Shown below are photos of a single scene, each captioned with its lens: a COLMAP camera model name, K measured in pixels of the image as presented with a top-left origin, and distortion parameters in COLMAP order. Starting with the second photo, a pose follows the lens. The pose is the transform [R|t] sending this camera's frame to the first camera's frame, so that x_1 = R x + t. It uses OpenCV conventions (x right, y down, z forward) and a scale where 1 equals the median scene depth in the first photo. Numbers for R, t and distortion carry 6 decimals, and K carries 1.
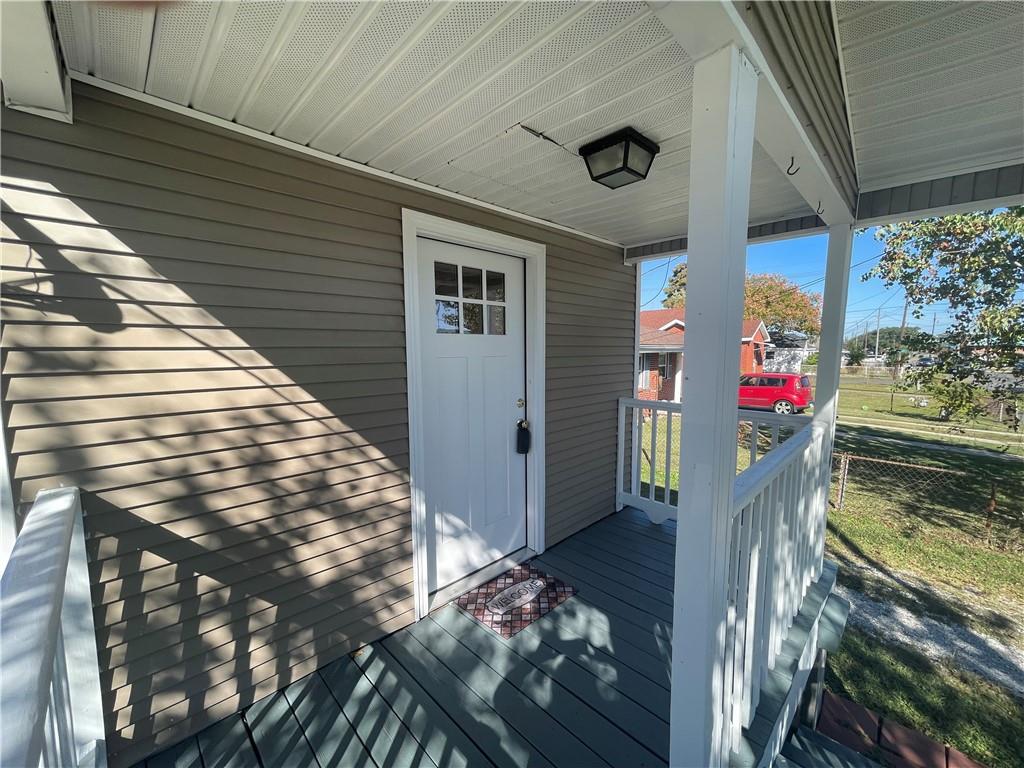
lens RADIAL K [[408.9, 0, 509.2], [0, 408.9, 387.2], [0, 0, 1]] dist [-0.009312, 0.001451]
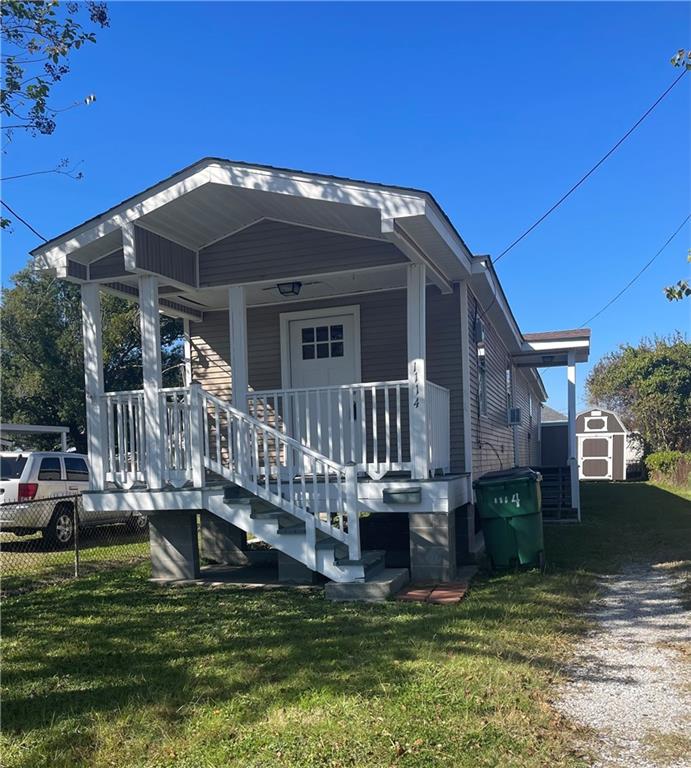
lens RADIAL K [[743.4, 0, 335.0], [0, 743.4, 497.7], [0, 0, 1]] dist [0.017356, 0.000000]
pose [[0.466663, 0.029906, -0.883929, 3.644765], [-0.044554, 0.998954, 0.010276, 0.595515], [0.883312, 0.034587, 0.467507, -0.773478]]
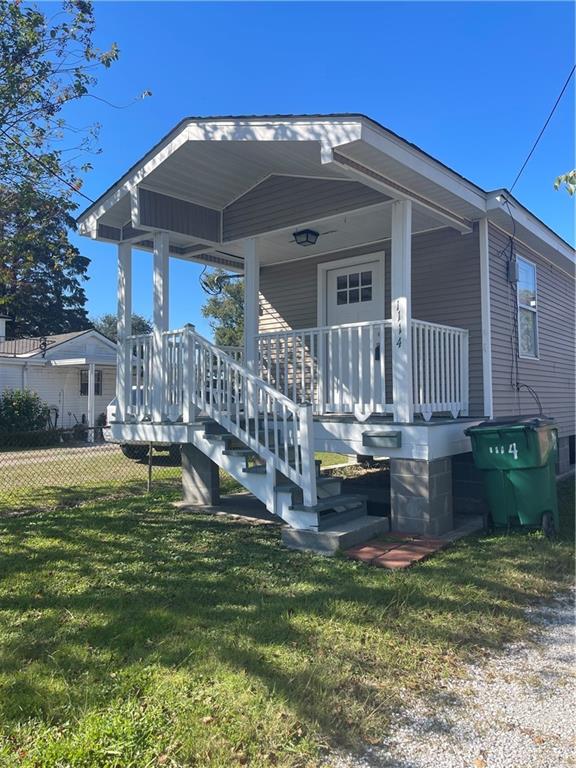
lens RADIAL K [[571.8, 0, 303.2], [0, 571.8, 375.5], [0, 0, 1]] dist [0.034585, -0.037033]
pose [[0.132547, -0.039814, -0.990377, 3.221763], [-0.078056, 0.995670, -0.050473, 0.484680], [0.988098, 0.083995, 0.128866, 0.386055]]
